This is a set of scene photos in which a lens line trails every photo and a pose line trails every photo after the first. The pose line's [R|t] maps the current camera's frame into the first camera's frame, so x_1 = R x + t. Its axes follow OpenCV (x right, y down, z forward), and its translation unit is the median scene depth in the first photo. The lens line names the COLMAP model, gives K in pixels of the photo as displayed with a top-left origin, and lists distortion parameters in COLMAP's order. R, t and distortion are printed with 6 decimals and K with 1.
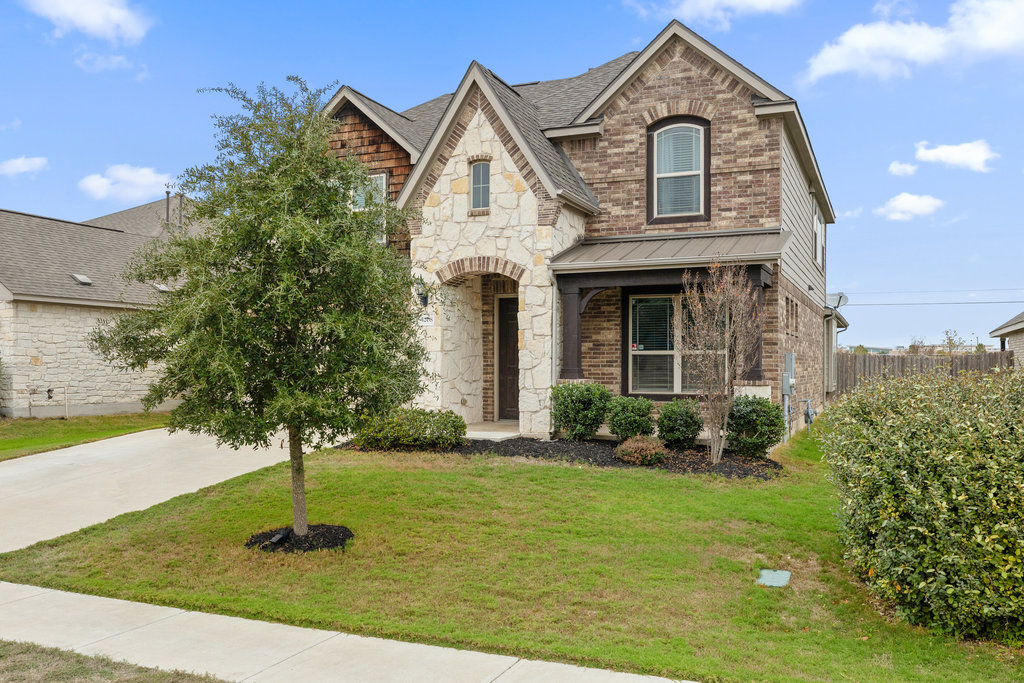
lens RADIAL K [[882.6, 0, 514.0], [0, 882.6, 346.2], [0, 0, 1]] dist [0.013248, 0.003175]
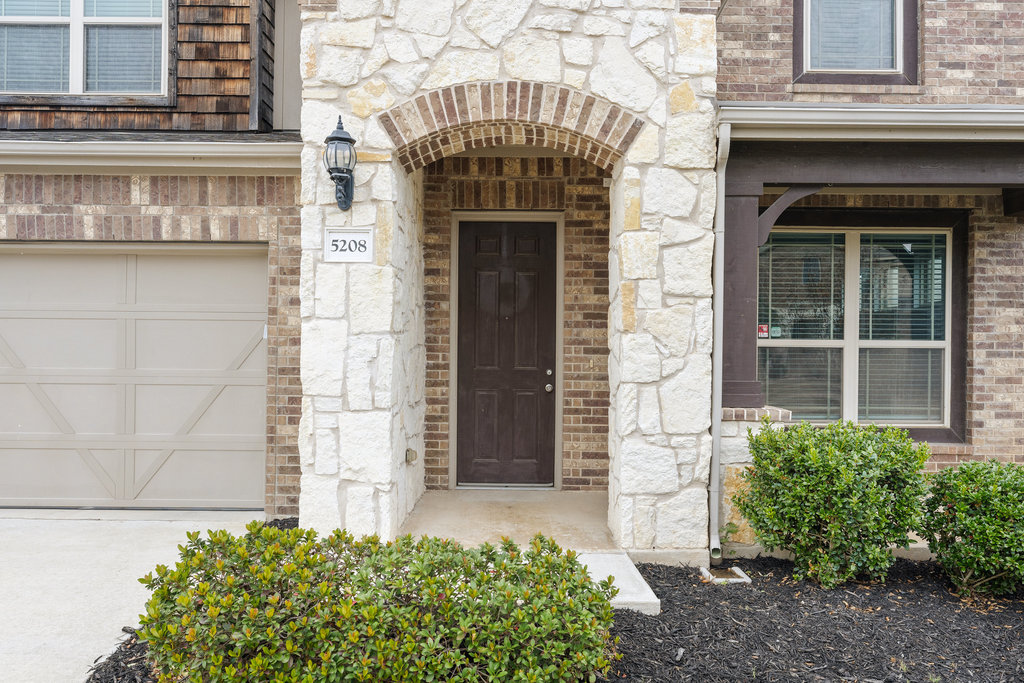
lens RADIAL K [[735.1, 0, 513.5], [0, 735.1, 340.9], [0, 0, 1]] dist [-0.002835, 0.003002]
pose [[0.916853, 0.013001, 0.399013, -0.160222], [-0.016244, 0.999857, 0.004749, 0.006708], [-0.398894, -0.010835, 0.916933, 0.708288]]
